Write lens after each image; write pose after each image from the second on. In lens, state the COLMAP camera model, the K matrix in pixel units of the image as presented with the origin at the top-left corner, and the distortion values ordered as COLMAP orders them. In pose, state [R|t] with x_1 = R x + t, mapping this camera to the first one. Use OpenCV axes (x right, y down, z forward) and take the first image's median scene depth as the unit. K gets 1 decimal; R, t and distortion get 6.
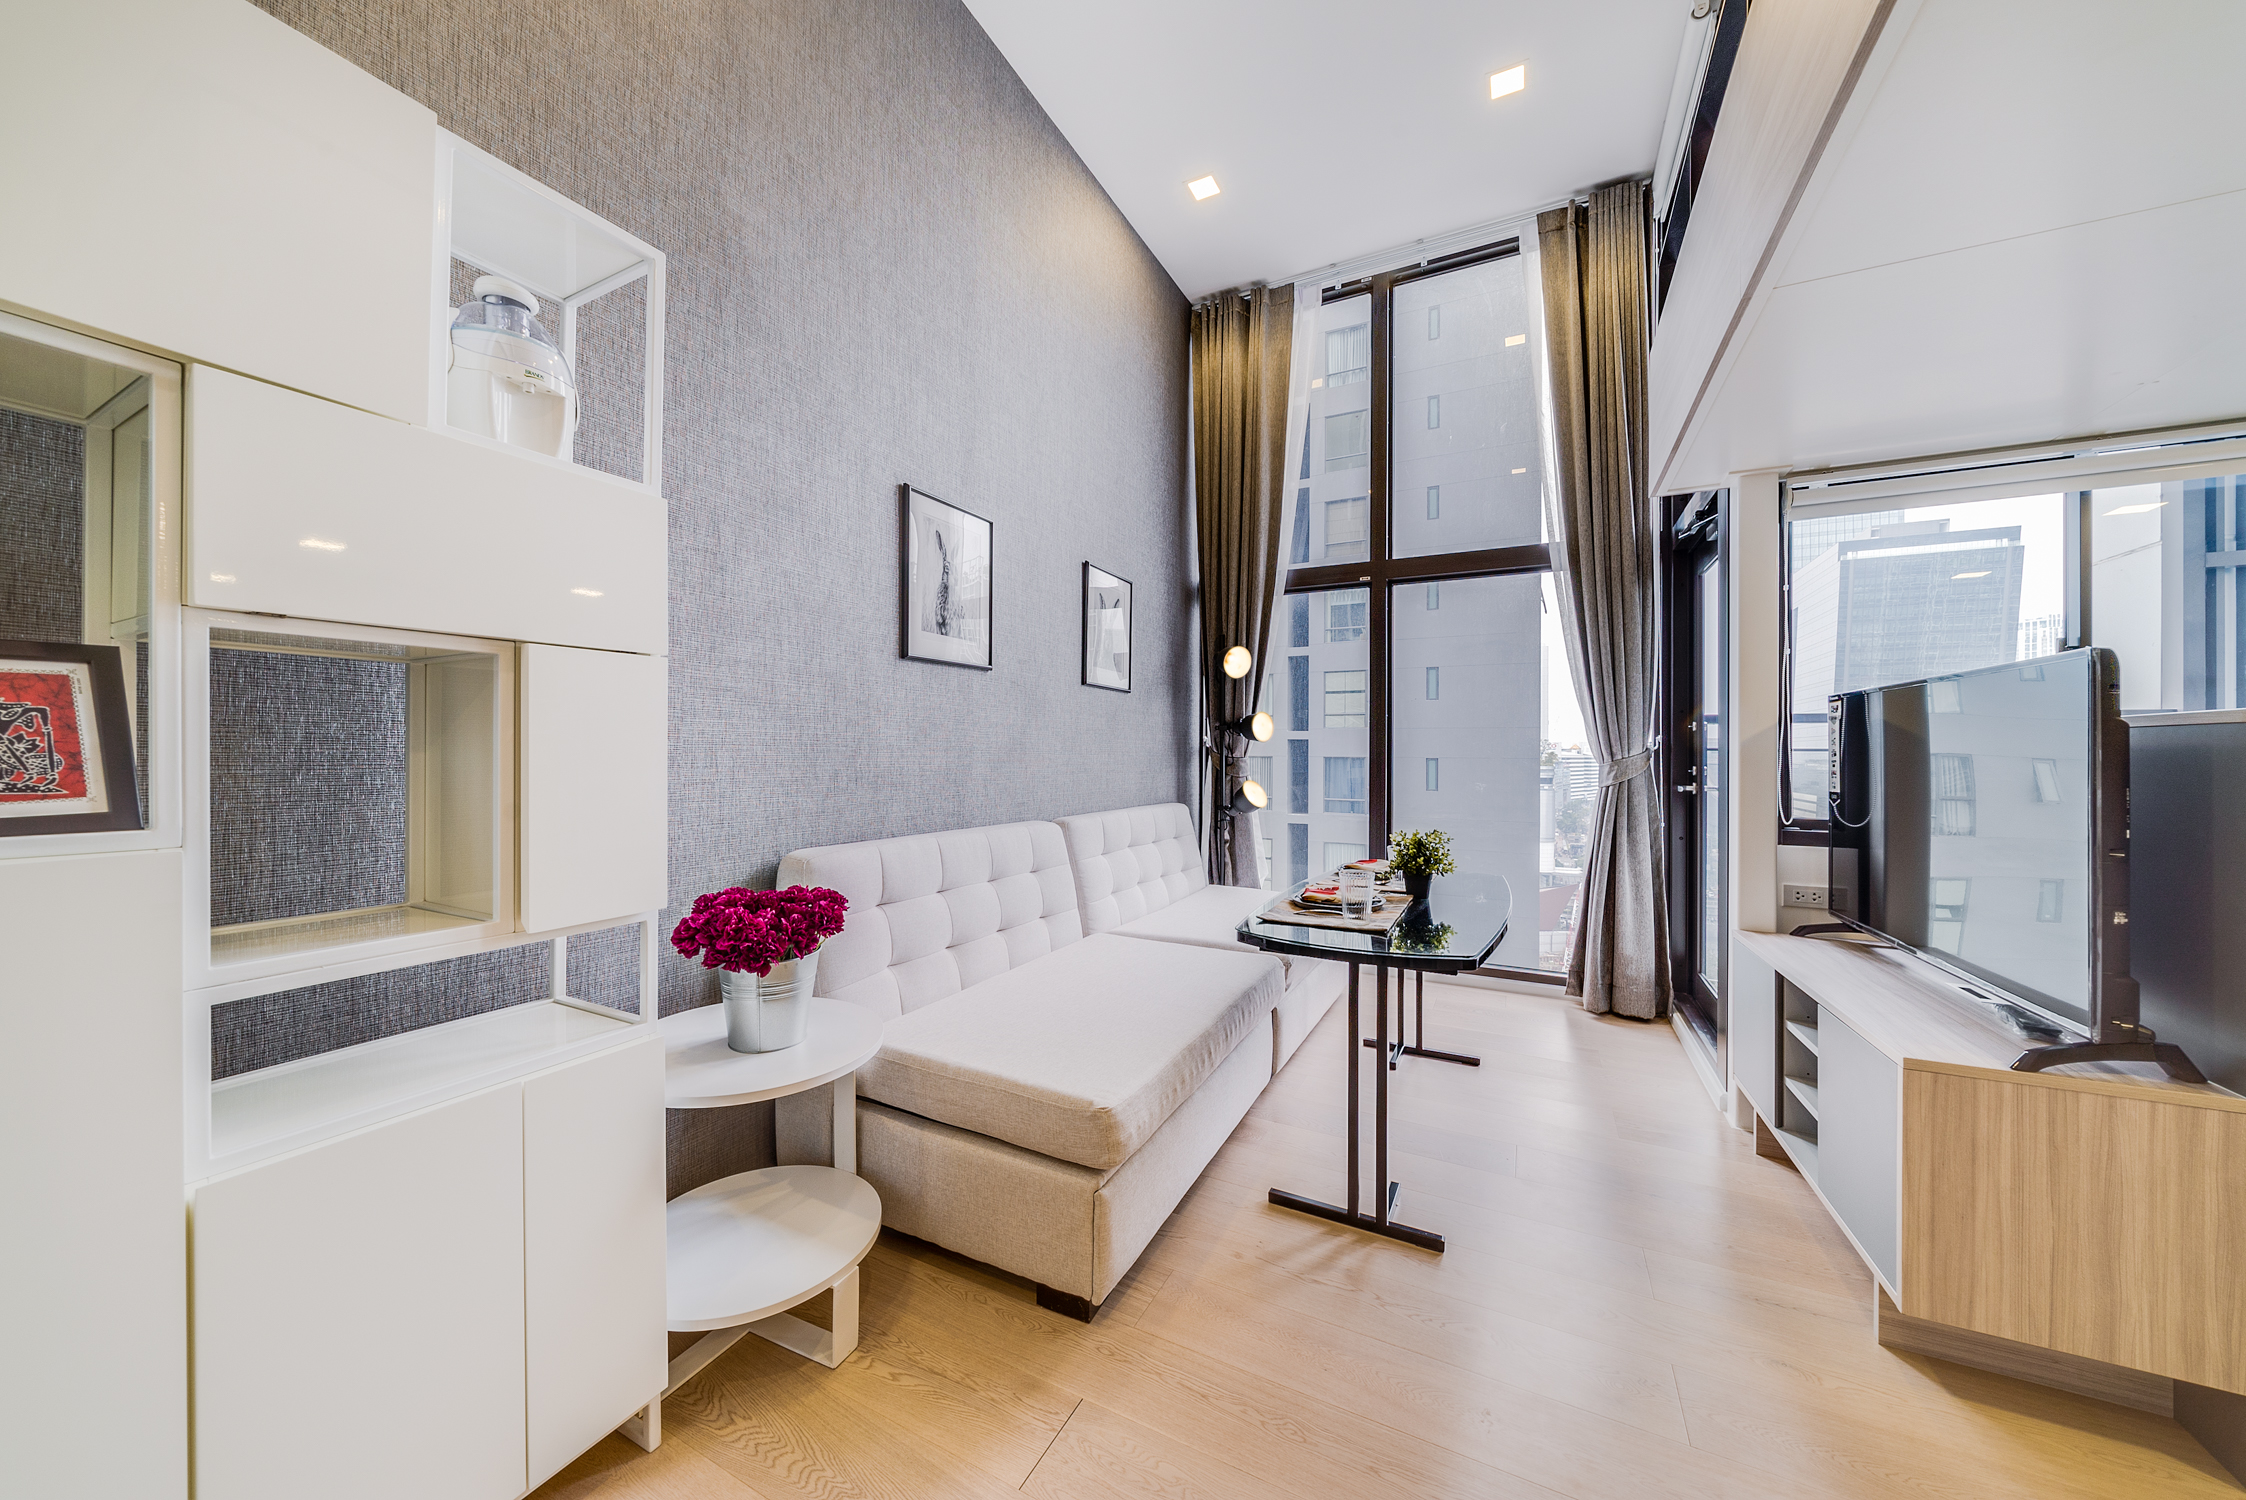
lens RADIAL K [[768.6, 0, 1123.0], [0, 768.6, 746.4], [0, 0, 1]] dist [-0.002871, 0.000143]
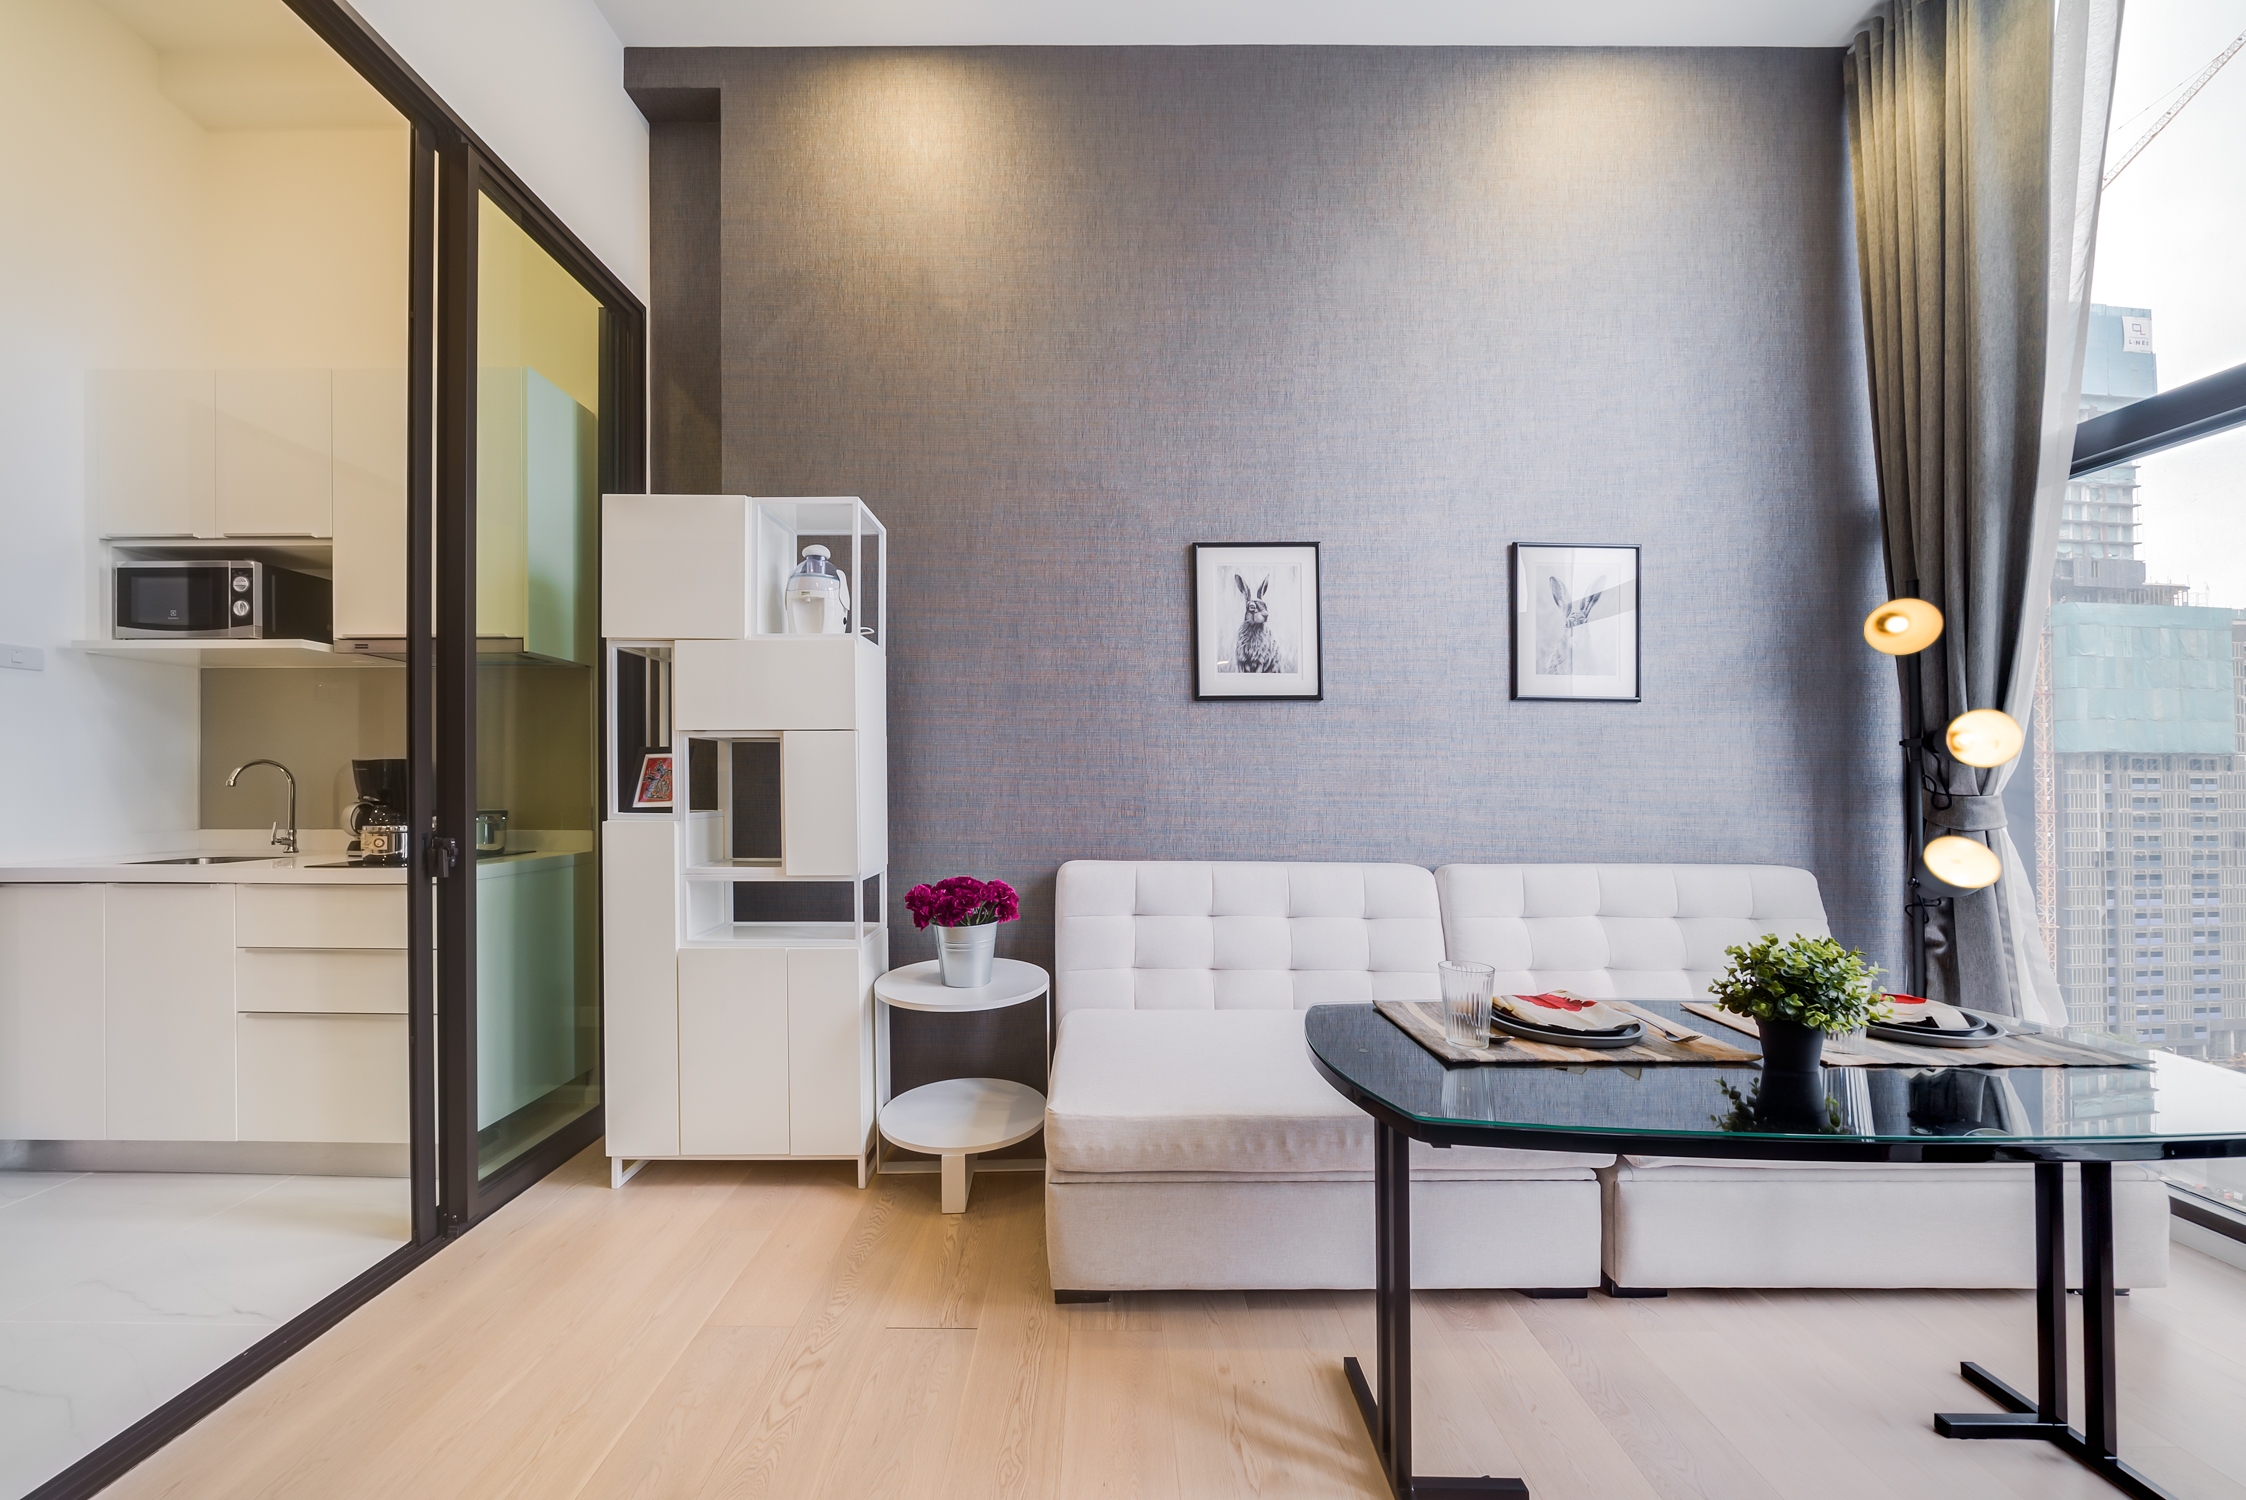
lens RADIAL K [[784.2, 0, 1096.4], [0, 784.2, 775.1], [0, 0, 1]] dist [-0.005590, 0.000049]
pose [[0.463018, -0.007779, -0.886315, 0.678739], [0.006853, 0.999963, -0.005197, -0.002579], [0.886322, -0.003667, 0.463055, 0.365480]]
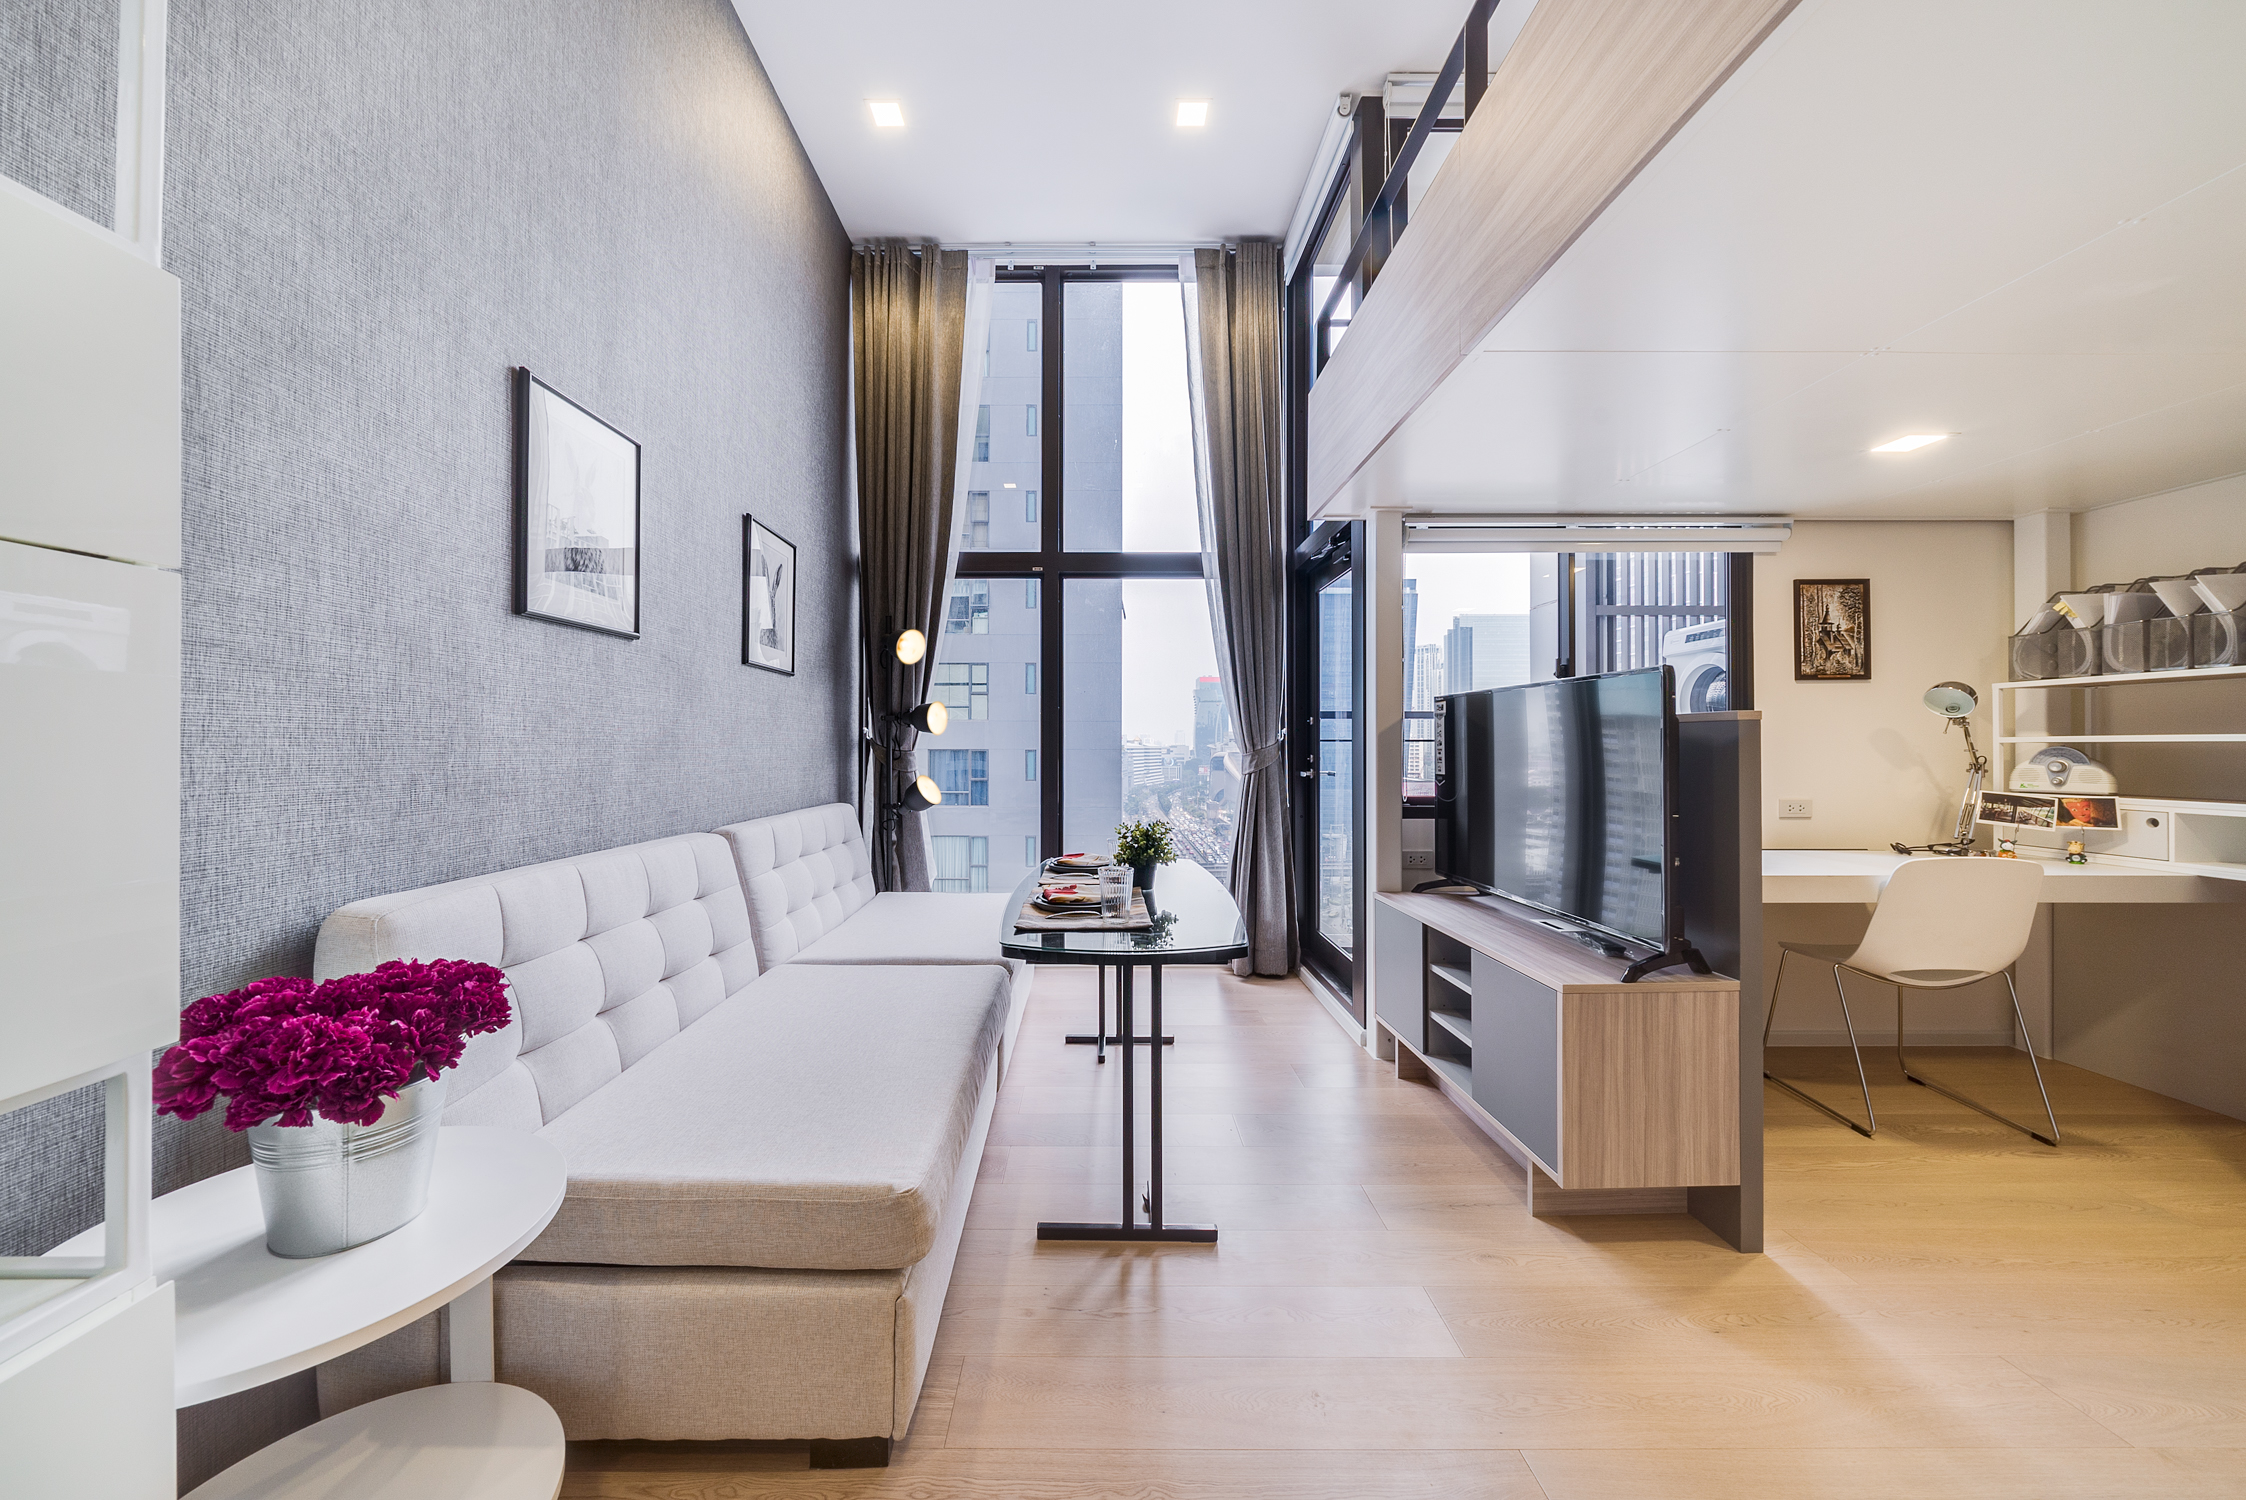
lens RADIAL K [[784.2, 0, 1089.4], [0, 784.2, 738.0], [0, 0, 1]] dist [-0.005590, 0.000049]
pose [[0.890158, -0.001378, 0.455649, -0.154808], [0.002069, 0.999997, -0.001016, 0.000792], [-0.455647, 0.001847, 0.890159, 0.128359]]
